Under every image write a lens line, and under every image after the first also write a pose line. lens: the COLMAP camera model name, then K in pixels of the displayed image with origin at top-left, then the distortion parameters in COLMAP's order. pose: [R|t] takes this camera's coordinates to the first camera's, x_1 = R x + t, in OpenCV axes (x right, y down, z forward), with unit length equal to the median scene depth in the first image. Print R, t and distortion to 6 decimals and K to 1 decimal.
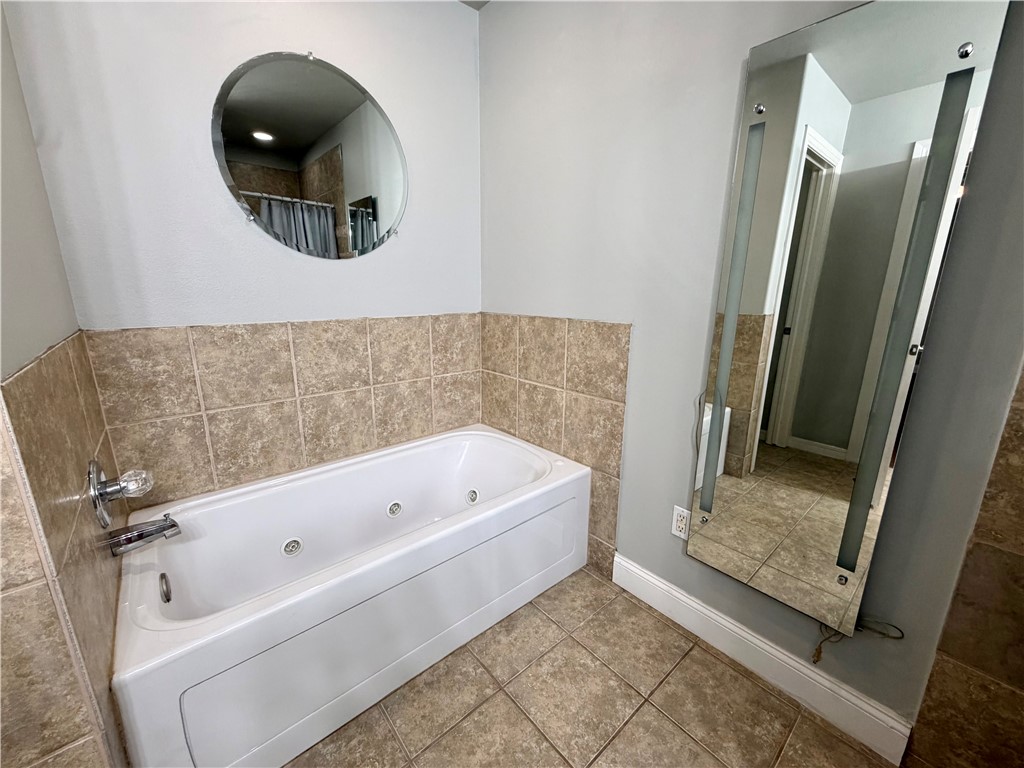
lens RADIAL K [[409.0, 0, 504.0], [0, 409.0, 383.6], [0, 0, 1]] dist [0.002577, -0.000591]
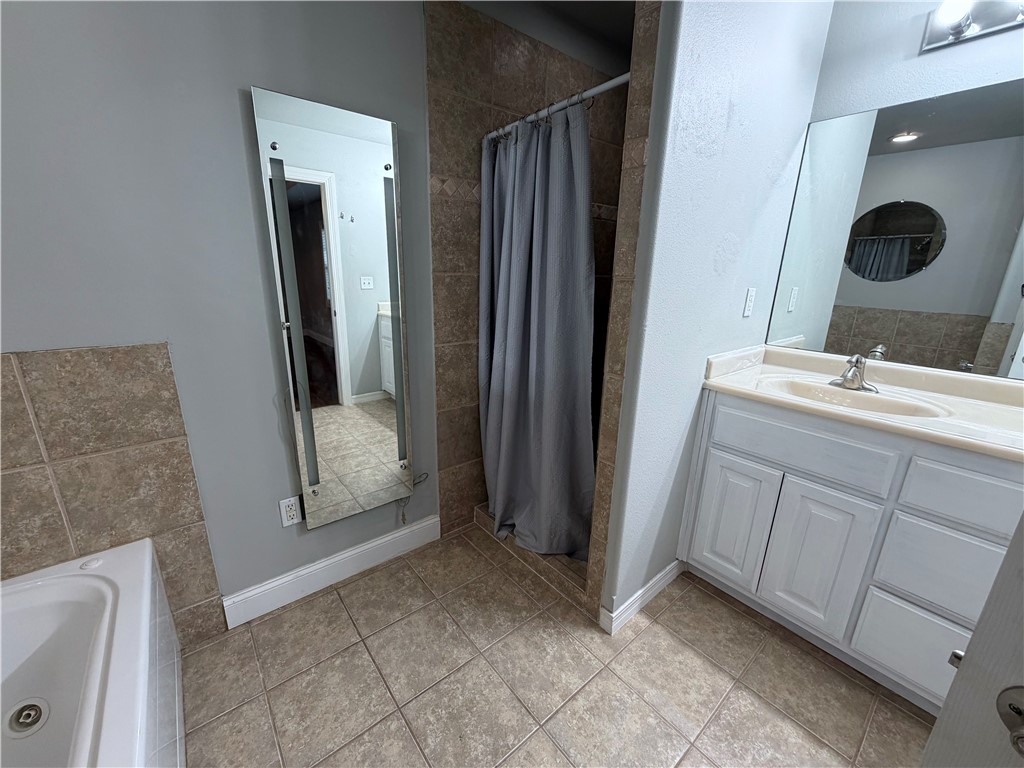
lens RADIAL K [[409.0, 0, 516.5], [0, 409.0, 383.1], [0, 0, 1]] dist [0.002577, -0.000591]
pose [[0.007842, -0.274203, 0.961640, -0.487694], [0.208768, 0.940927, 0.266594, -0.137391], [-0.977934, 0.198669, 0.064623, 0.263361]]
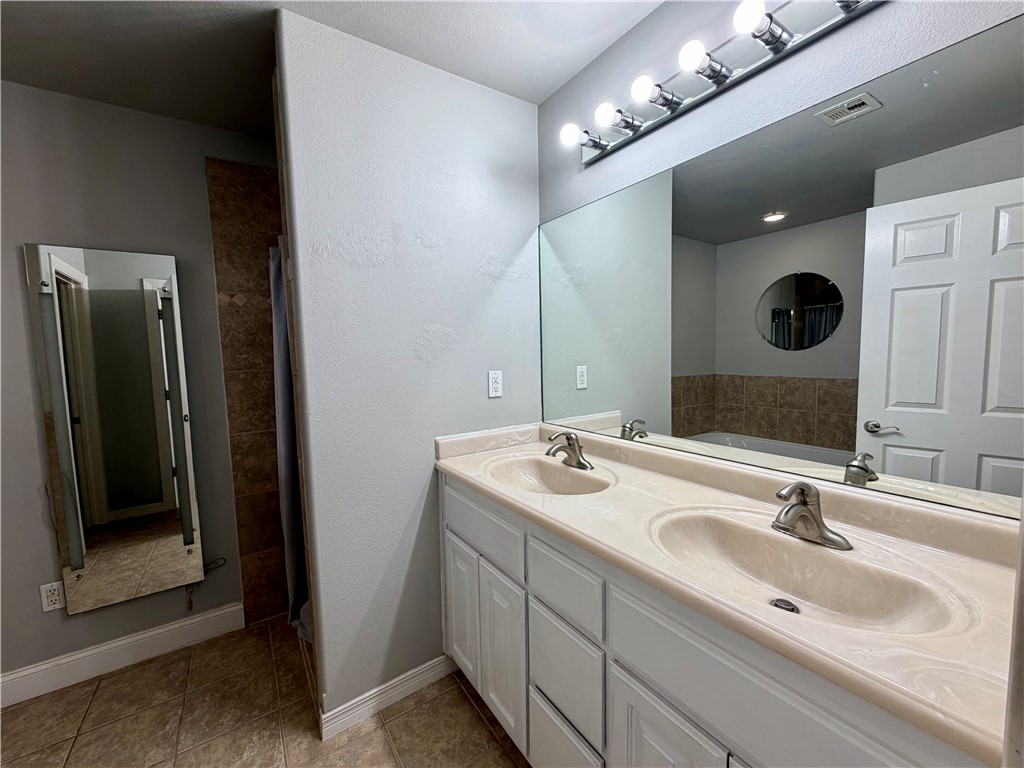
lens RADIAL K [[409.0, 0, 512.7], [0, 409.0, 384.4], [0, 0, 1]] dist [0.002577, -0.000591]
pose [[0.101376, -0.087959, 0.990952, -0.506729], [0.259355, 0.963976, 0.059032, 0.029244], [-0.960447, 0.251024, 0.120536, -0.515305]]
